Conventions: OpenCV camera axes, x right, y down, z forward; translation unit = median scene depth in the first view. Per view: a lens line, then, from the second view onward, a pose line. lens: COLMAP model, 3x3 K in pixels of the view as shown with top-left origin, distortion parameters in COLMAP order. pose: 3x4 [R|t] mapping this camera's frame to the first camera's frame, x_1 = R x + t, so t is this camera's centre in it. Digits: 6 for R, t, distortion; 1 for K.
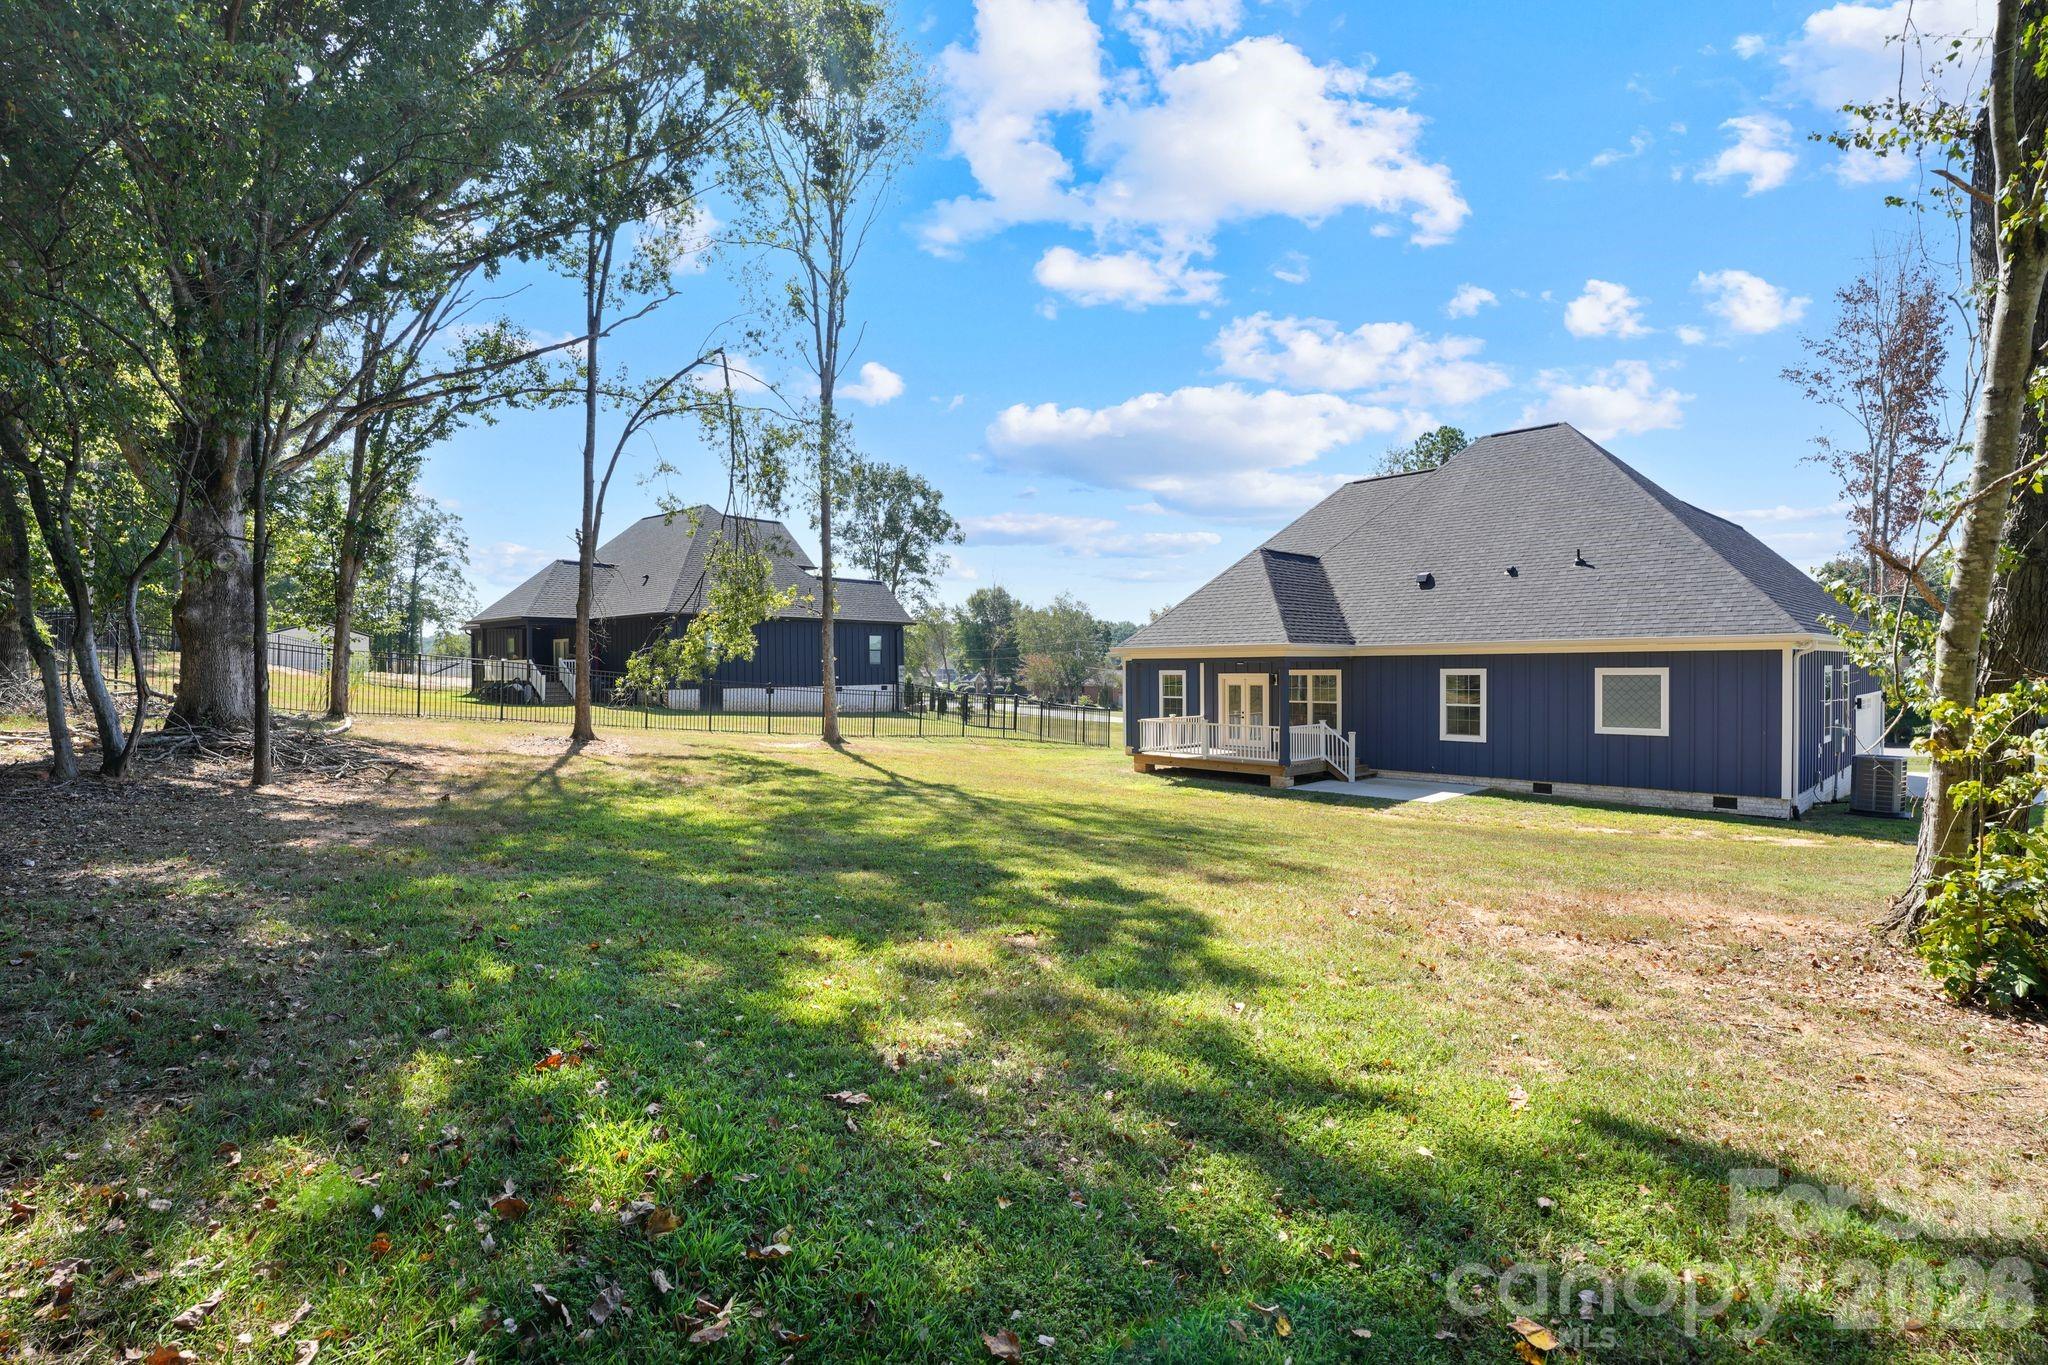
lens RADIAL K [[952.5, 0, 1023.7], [0, 952.5, 687.4], [0, 0, 1]] dist [-0.050149, 0.000870]
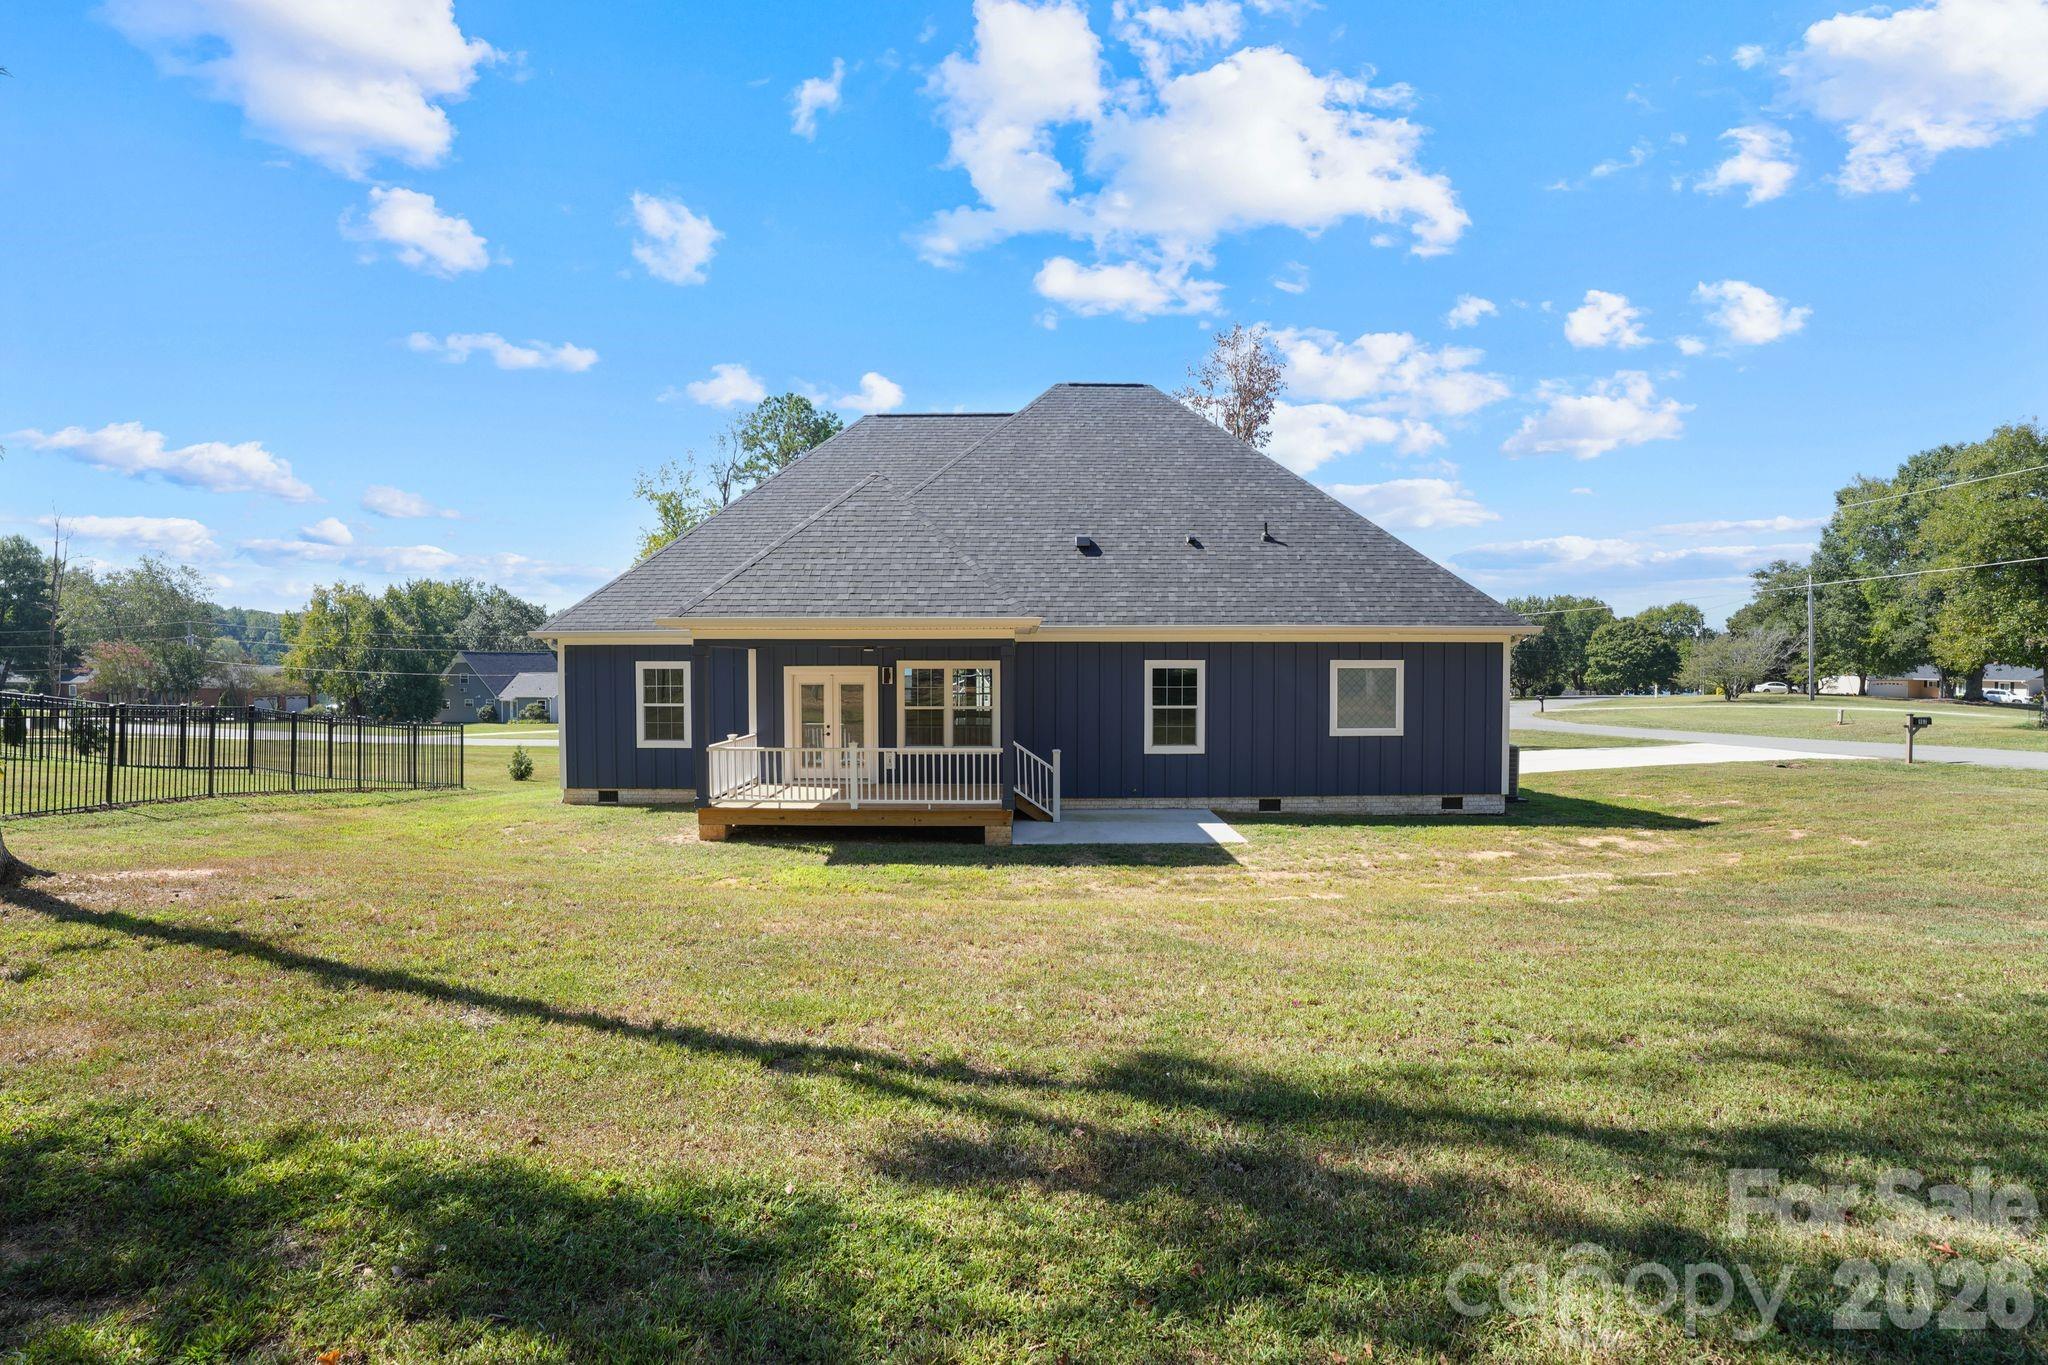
lens RADIAL K [[952.5, 0, 1023.7], [0, 952.5, 687.4], [0, 0, 1]] dist [-0.050149, 0.000870]
pose [[0.656896, -0.013617, 0.753858, -0.212708], [0.010887, 0.999904, 0.008574, -0.005611], [-0.753903, 0.002575, 0.656981, 0.591628]]
